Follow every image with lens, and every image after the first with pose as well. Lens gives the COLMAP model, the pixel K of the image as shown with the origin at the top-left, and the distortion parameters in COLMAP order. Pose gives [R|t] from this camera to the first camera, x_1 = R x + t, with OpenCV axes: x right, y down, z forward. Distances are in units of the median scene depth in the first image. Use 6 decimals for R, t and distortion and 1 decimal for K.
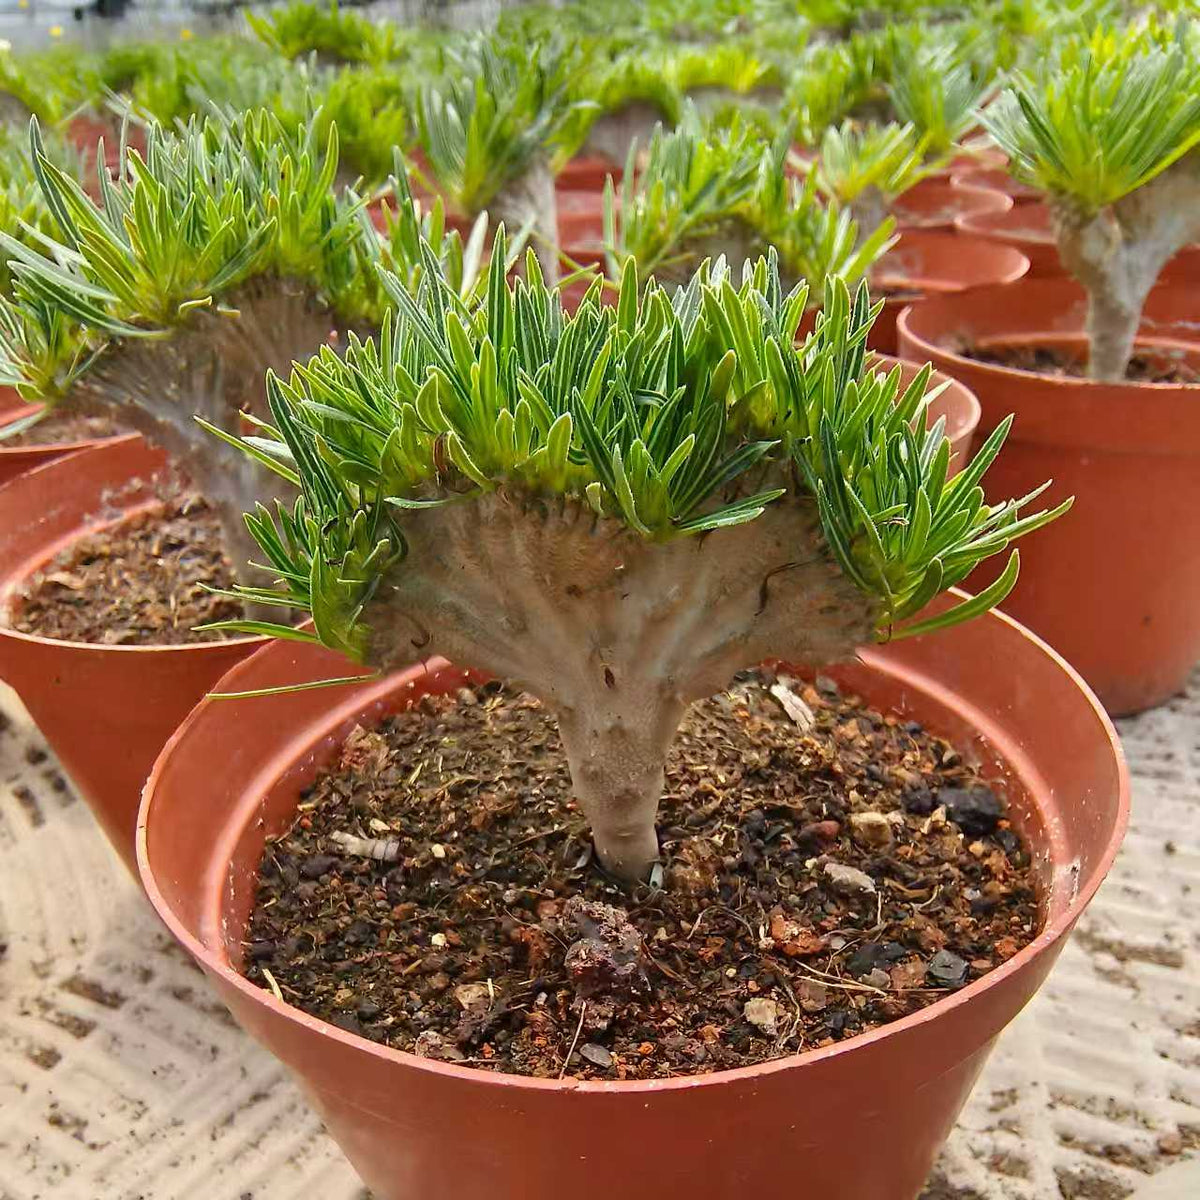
lens RADIAL K [[979.3, 0, 600.3], [0, 979.3, 599.9], [0, 0, 1]] dist [-0.011115, 0.007210]
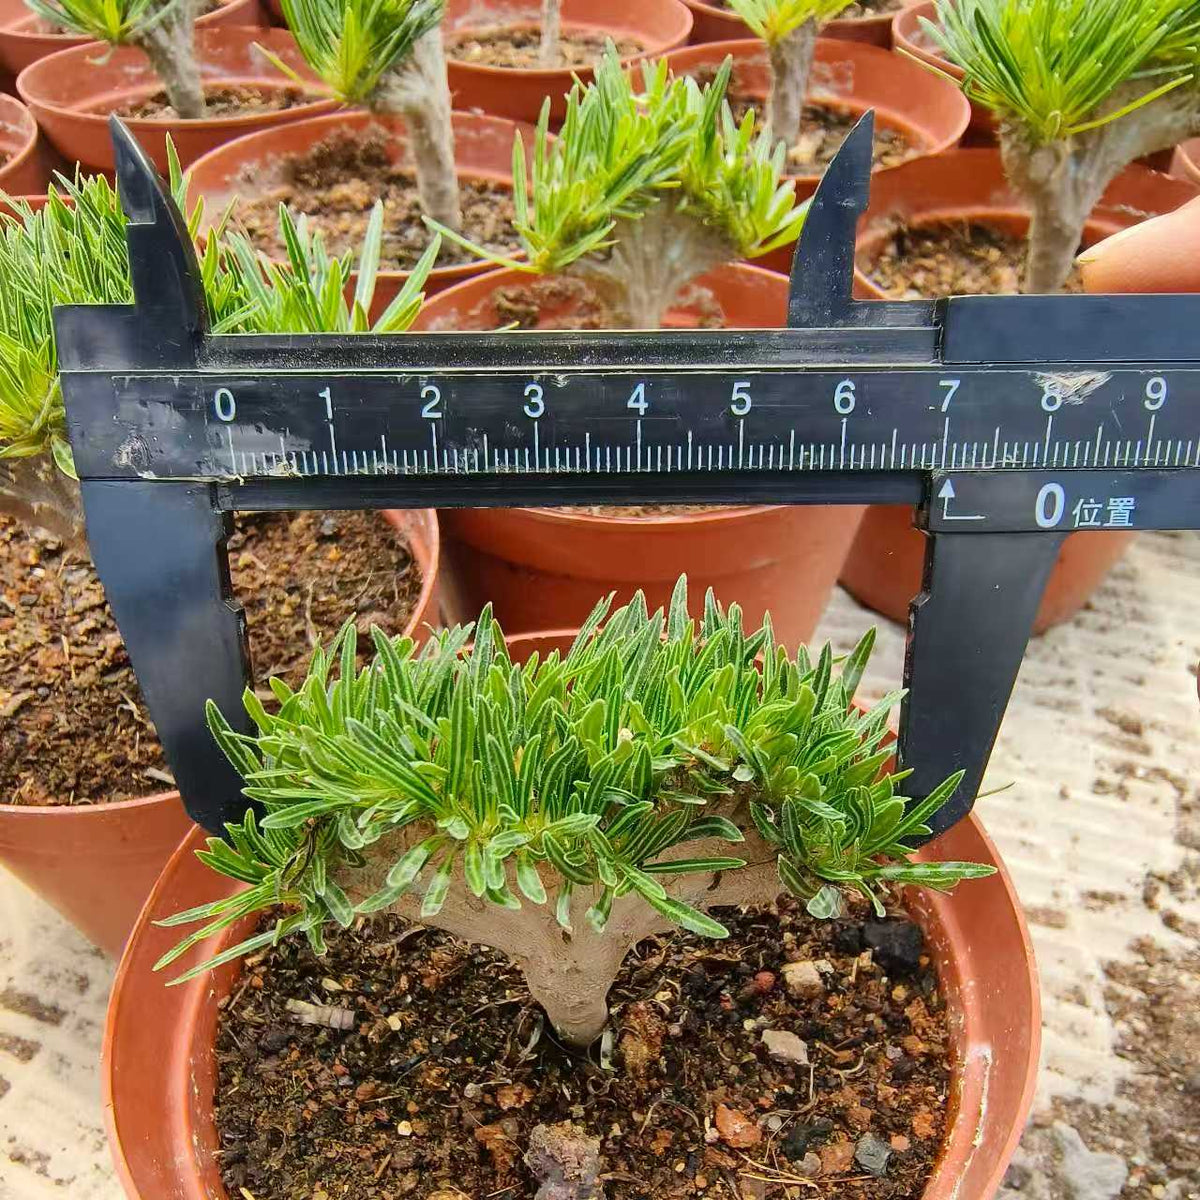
lens RADIAL K [[1024.3, 0, 600.9], [0, 1024.3, 600.1], [0, 0, 1]] dist [-0.013716, 0.014442]
pose [[0.995002, -0.035136, 0.093469, -0.034129], [0.013286, 0.974309, 0.224824, -0.424115], [-0.098967, -0.222458, 0.969906, 0.028551]]
